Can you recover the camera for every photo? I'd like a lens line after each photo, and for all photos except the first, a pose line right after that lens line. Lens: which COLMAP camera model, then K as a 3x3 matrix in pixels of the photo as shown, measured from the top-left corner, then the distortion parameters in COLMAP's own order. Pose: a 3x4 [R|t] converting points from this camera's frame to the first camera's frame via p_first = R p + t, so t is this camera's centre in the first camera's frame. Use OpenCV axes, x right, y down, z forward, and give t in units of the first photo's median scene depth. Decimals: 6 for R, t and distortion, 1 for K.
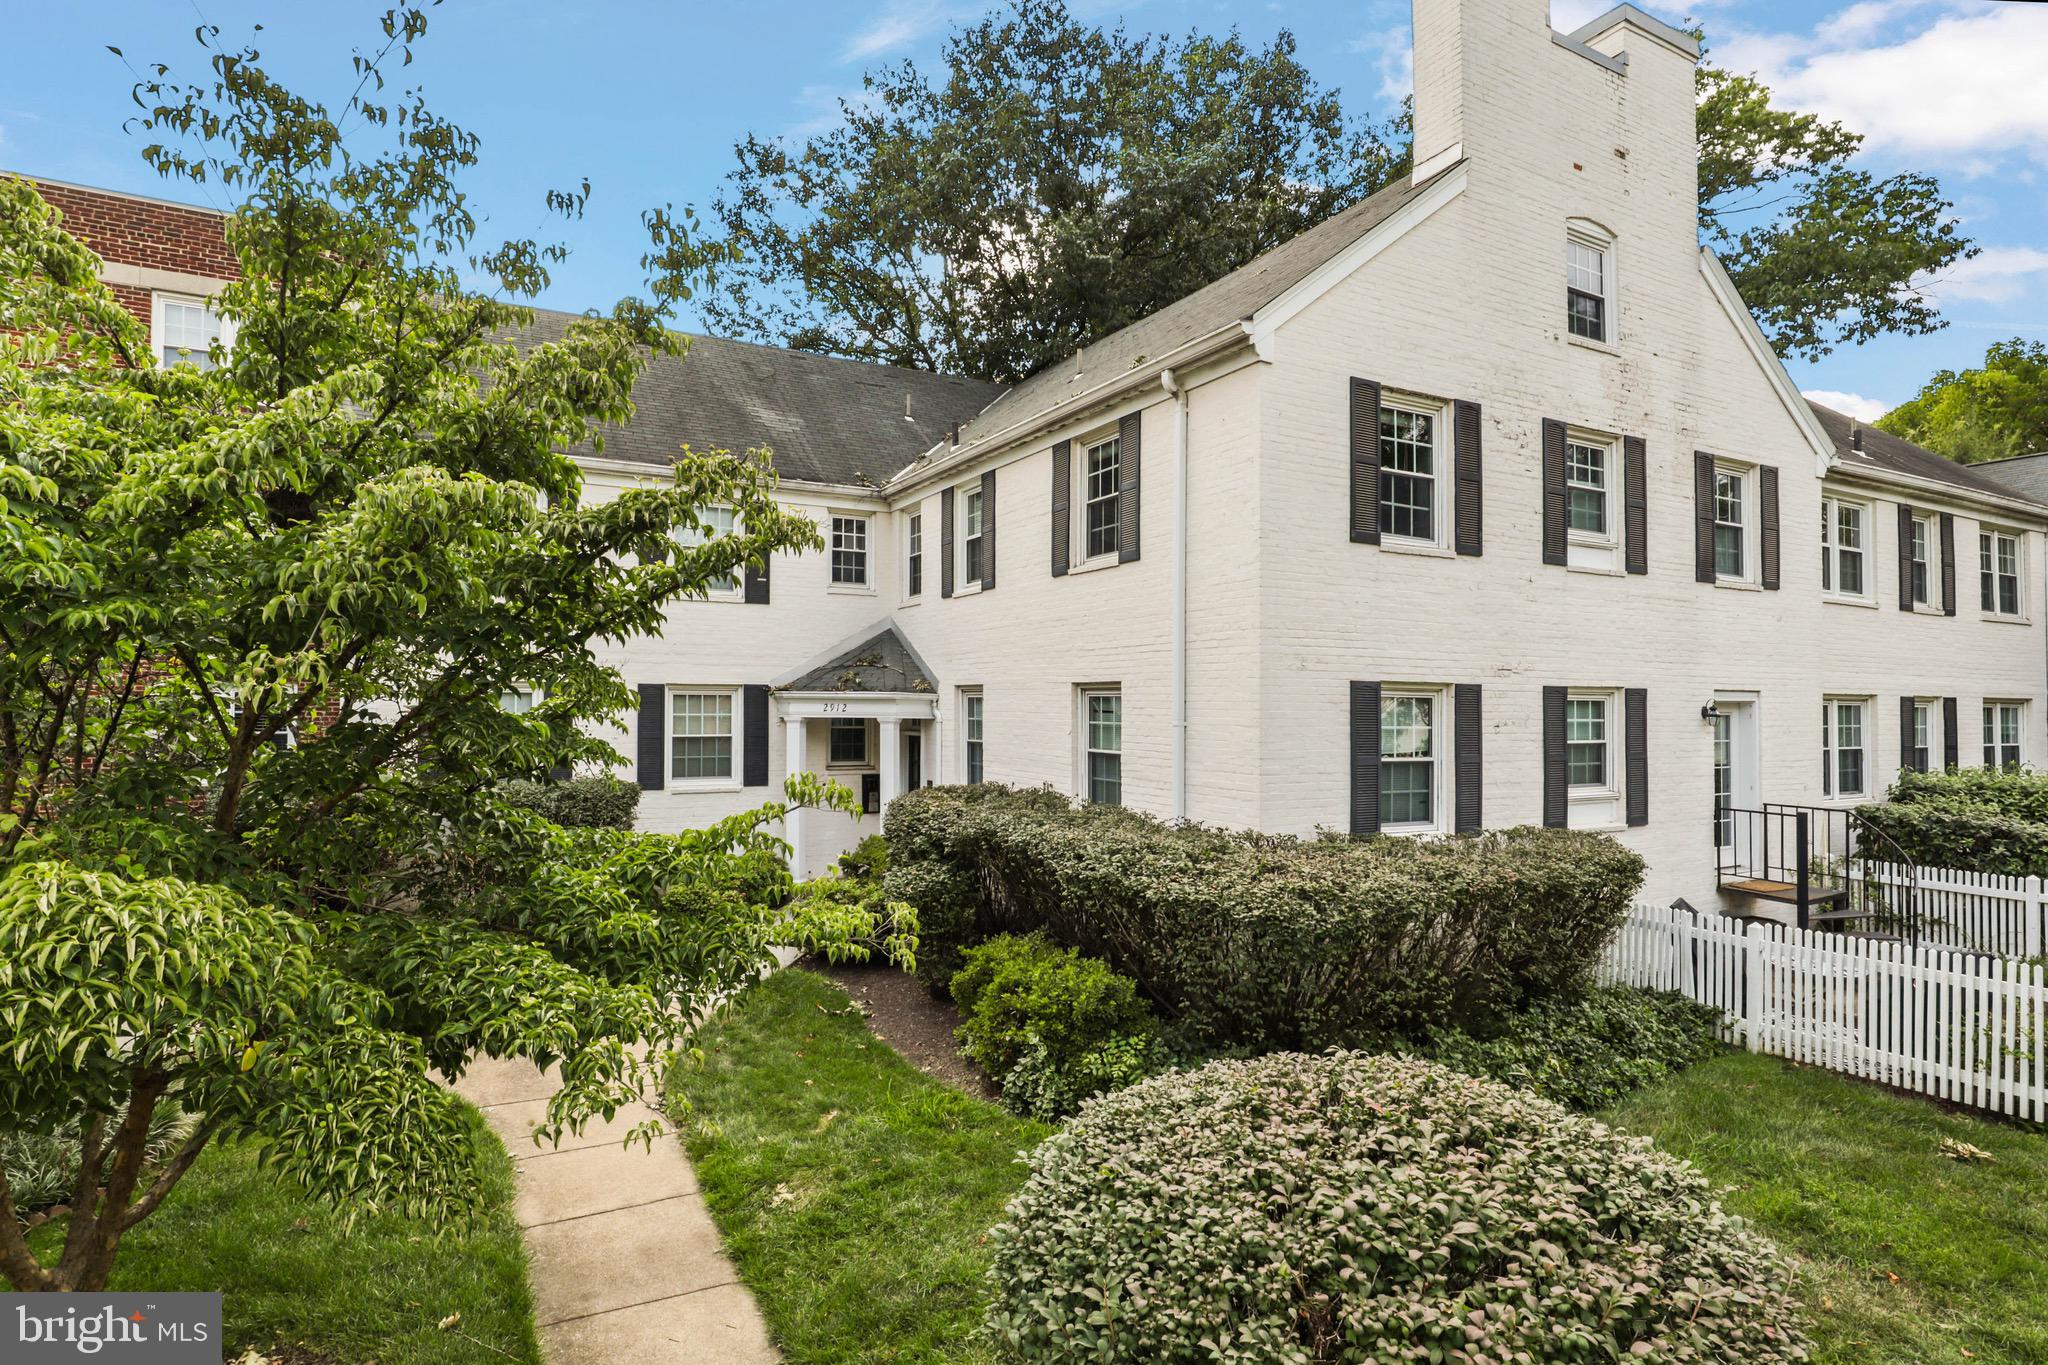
lens RADIAL K [[1120.6, 0, 1020.4], [0, 1120.6, 692.5], [0, 0, 1]] dist [0.001688, 0.007184]
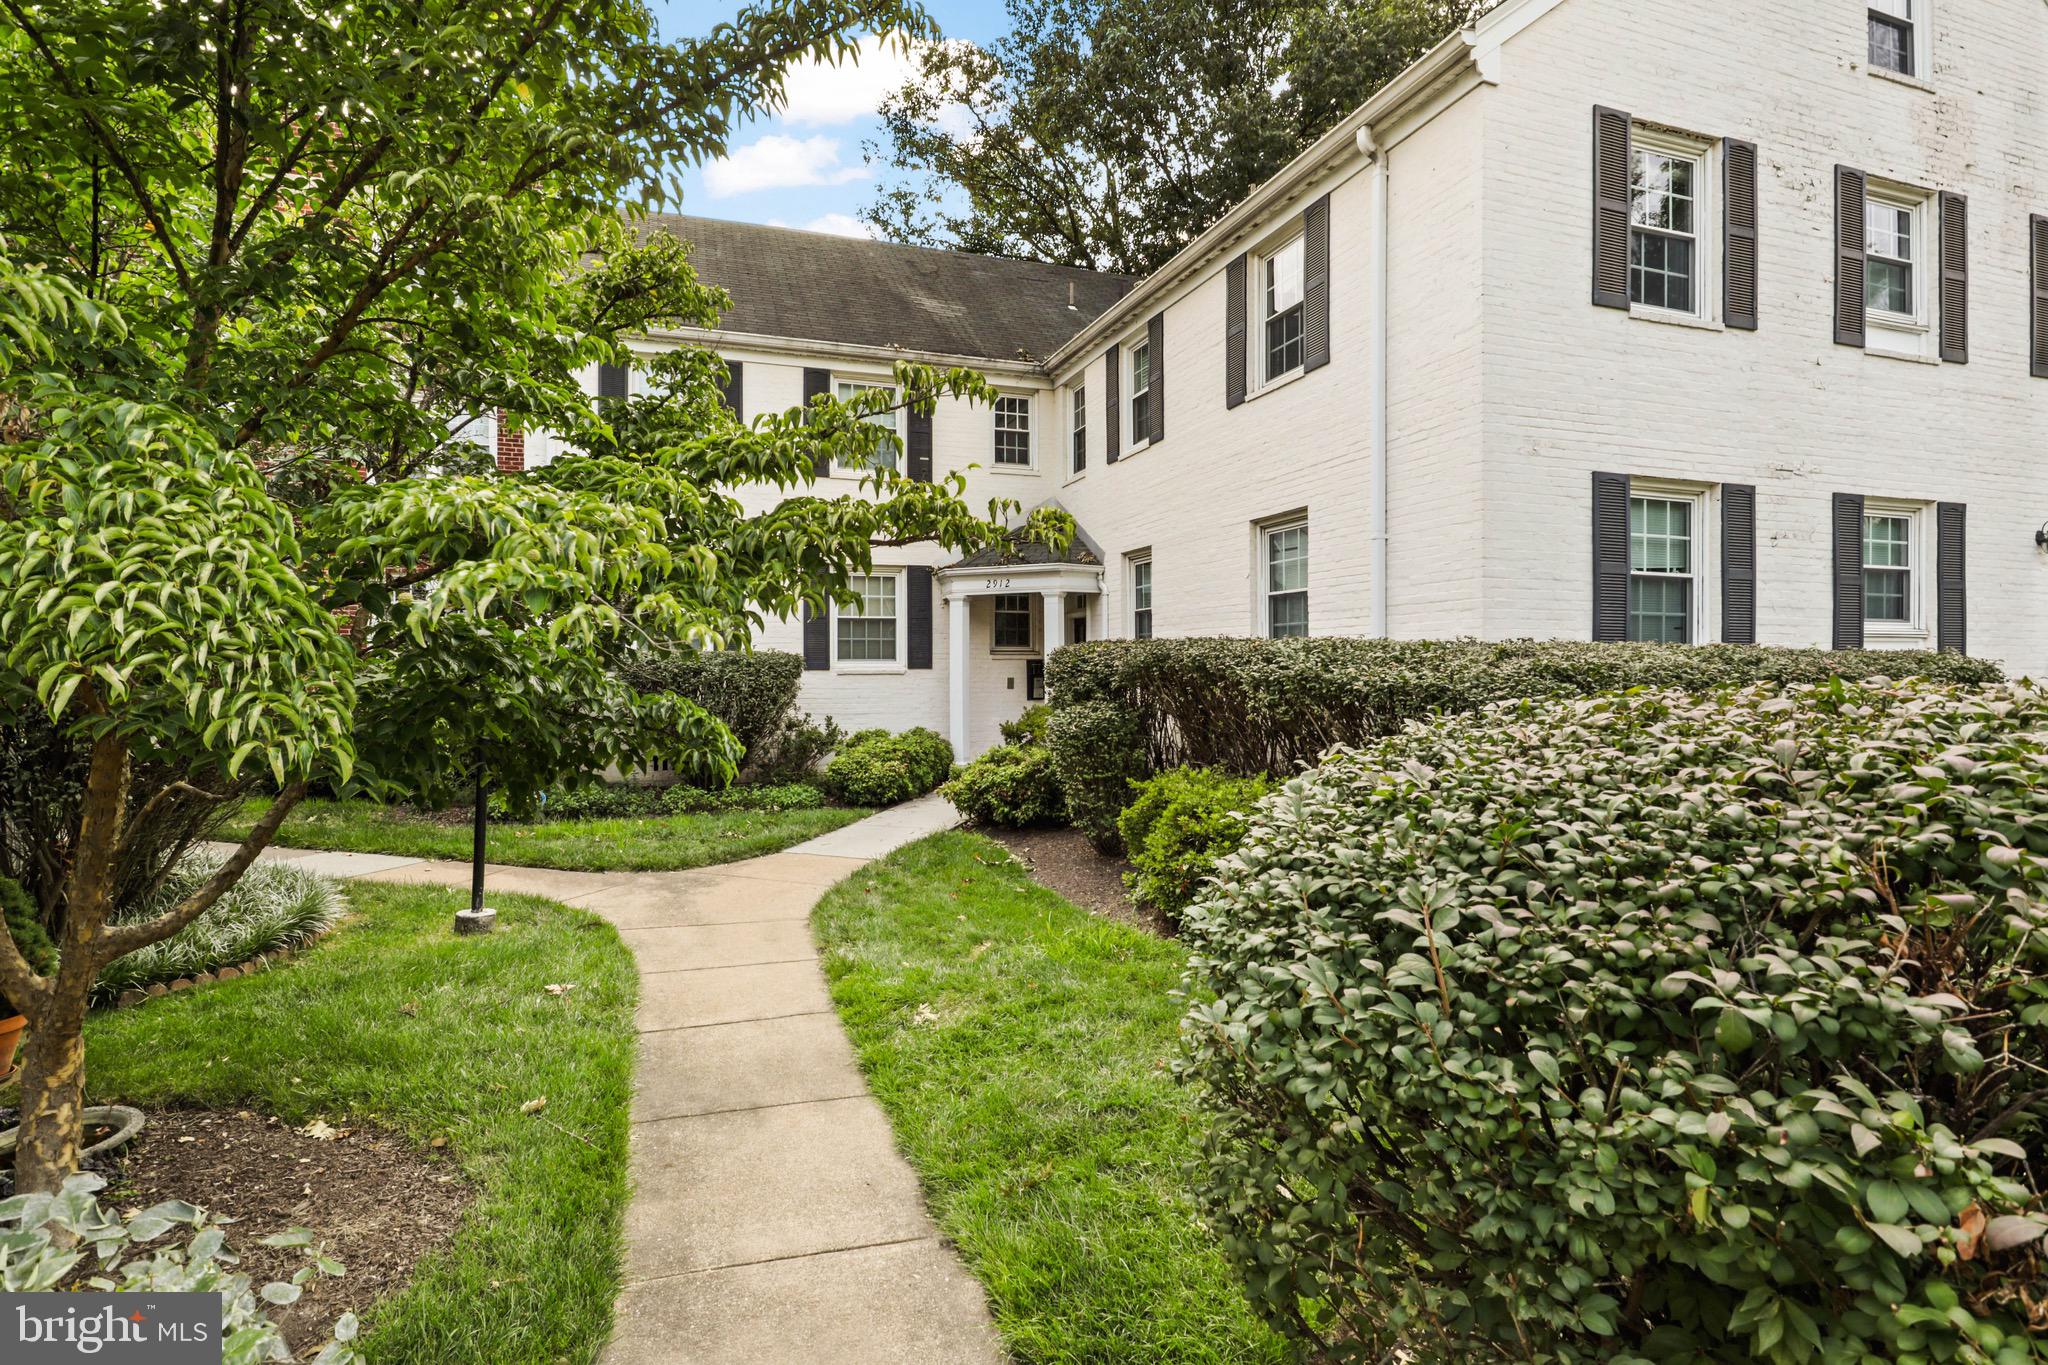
lens RADIAL K [[1043.2, 0, 1025.1], [0, 1043.2, 679.6], [0, 0, 1]] dist [-0.007321, 0.014613]
pose [[0.988706, -0.005512, -0.149764, -0.009463], [0.006391, 0.999965, 0.005385, 0.125804], [0.149729, -0.006281, 0.988707, 0.147602]]
